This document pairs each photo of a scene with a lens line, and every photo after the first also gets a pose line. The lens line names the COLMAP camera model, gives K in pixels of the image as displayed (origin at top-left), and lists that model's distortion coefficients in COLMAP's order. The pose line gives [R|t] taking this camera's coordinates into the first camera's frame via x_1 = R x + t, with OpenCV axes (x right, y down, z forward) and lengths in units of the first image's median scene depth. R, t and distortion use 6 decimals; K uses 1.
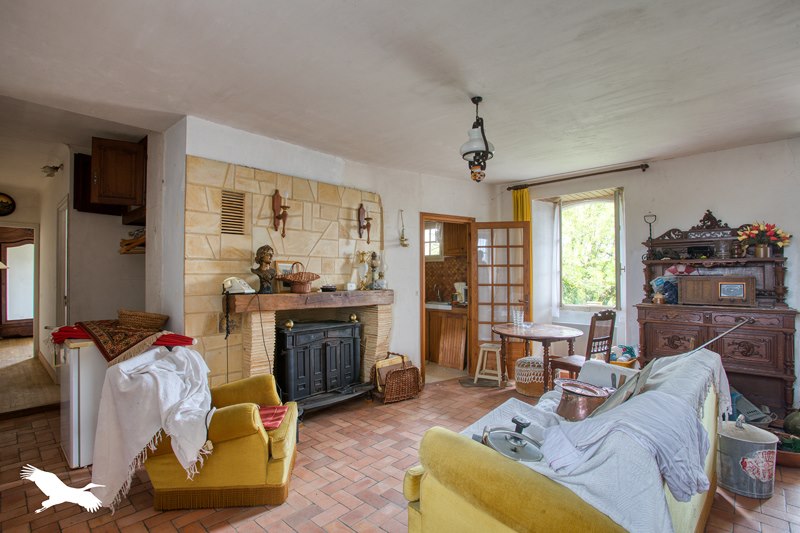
lens RADIAL K [[368.7, 0, 400.0], [0, 368.7, 266.5], [0, 0, 1]] dist [-0.001848, -0.000062]
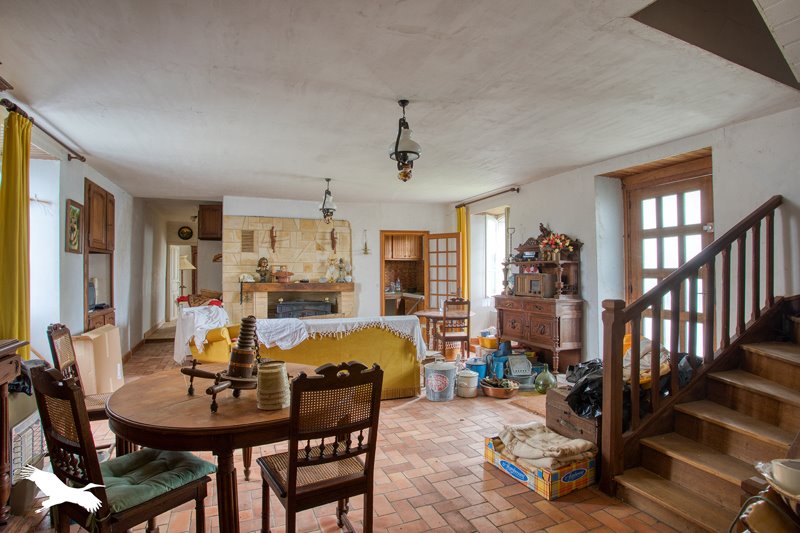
lens RADIAL K [[368.7, 0, 400.0], [0, 368.7, 266.5], [0, 0, 1]] dist [-0.001848, -0.000062]
pose [[0.914652, -0.005570, -0.404204, 0.847056], [0.008416, 0.999951, 0.005265, -0.011824], [0.404155, -0.008218, 0.914654, -0.366071]]
